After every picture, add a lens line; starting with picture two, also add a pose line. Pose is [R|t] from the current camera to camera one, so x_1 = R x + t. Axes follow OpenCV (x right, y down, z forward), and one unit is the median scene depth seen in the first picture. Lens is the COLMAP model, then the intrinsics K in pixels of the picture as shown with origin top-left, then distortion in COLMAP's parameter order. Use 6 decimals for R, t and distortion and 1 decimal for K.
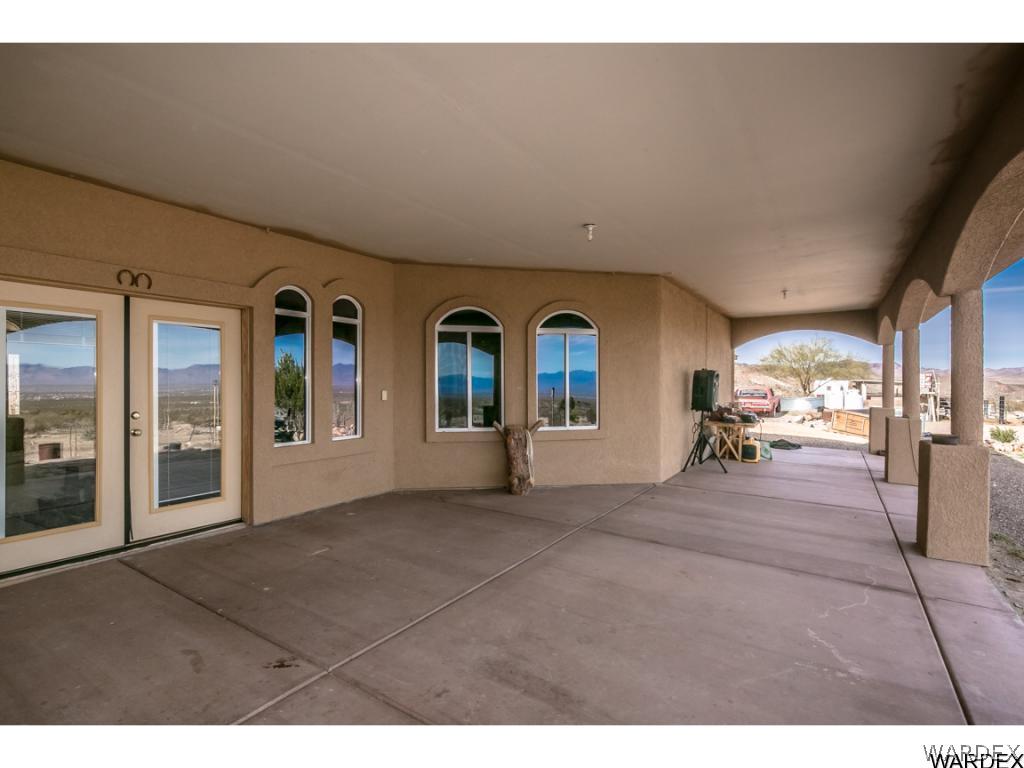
lens RADIAL K [[492.4, 0, 523.2], [0, 492.4, 388.8], [0, 0, 1]] dist [-0.000569, -0.000646]
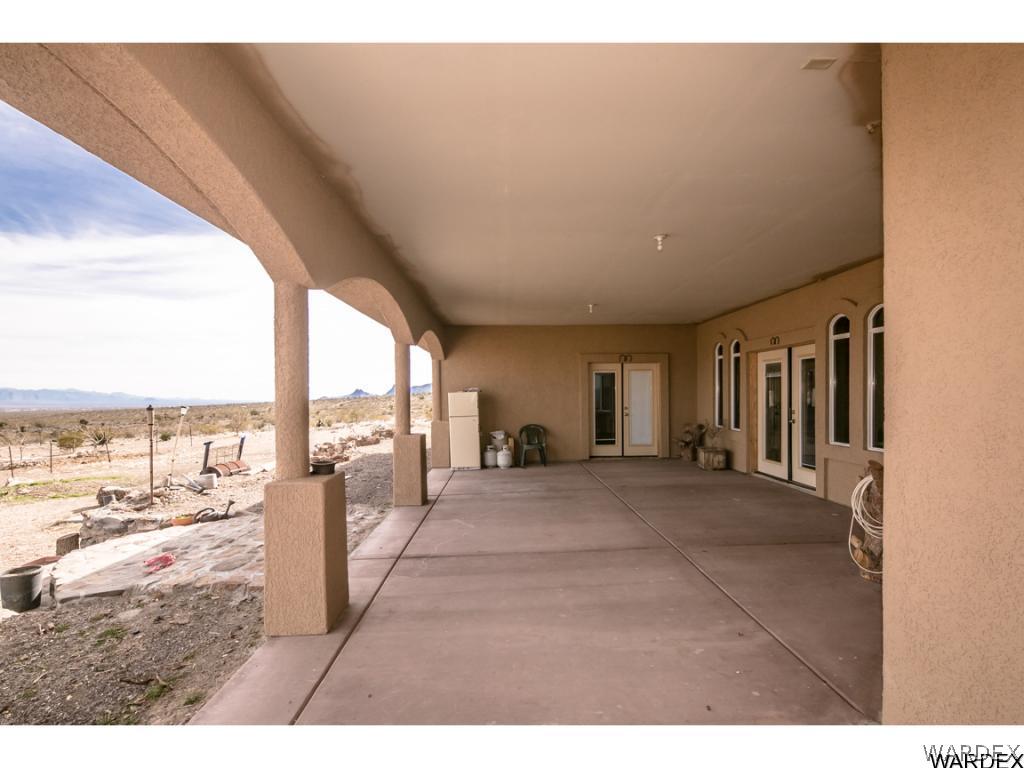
lens RADIAL K [[492.4, 0, 523.2], [0, 492.4, 388.8], [0, 0, 1]] dist [-0.000569, -0.000646]
pose [[-0.820130, 0.003647, -0.572166, 0.842495], [0.002517, 0.999993, 0.002766, -0.030982], [0.572172, 0.000828, -0.820133, 1.496039]]
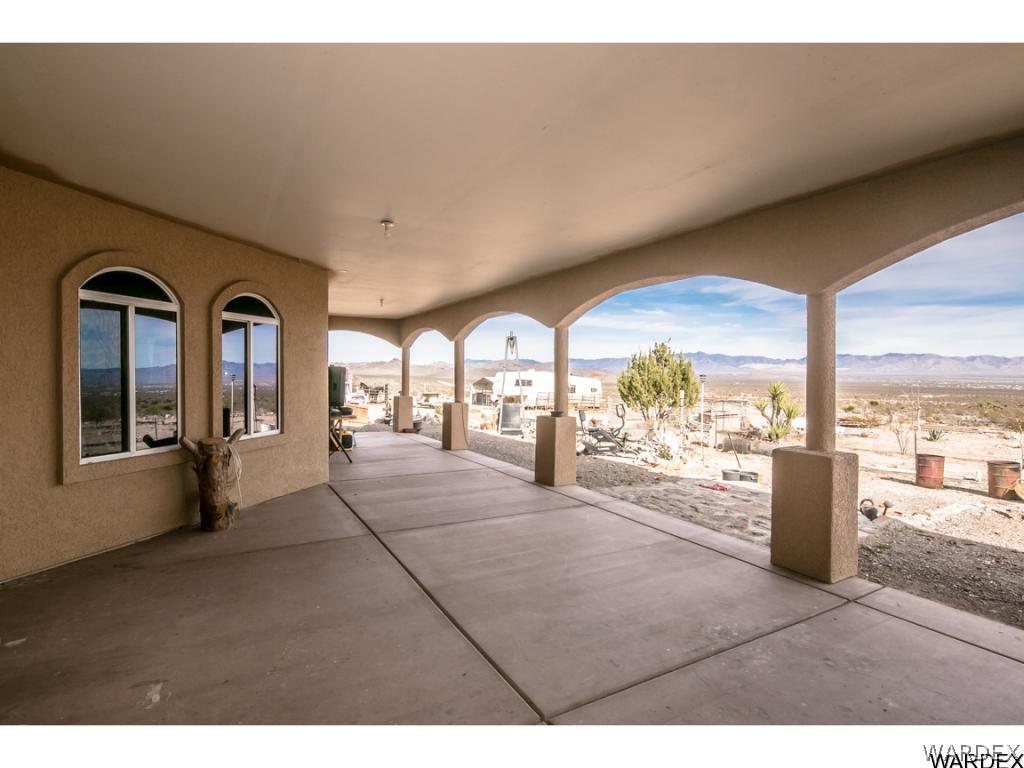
lens RADIAL K [[487.3, 0, 512.0], [0, 487.3, 384.0], [0, 0, 1]] dist [-0.000773, -0.001031]
pose [[0.454175, -0.014699, 0.890791, -0.552914], [0.004548, 0.999889, 0.014181, -0.021481], [-0.890901, -0.002389, 0.454192, 0.301105]]
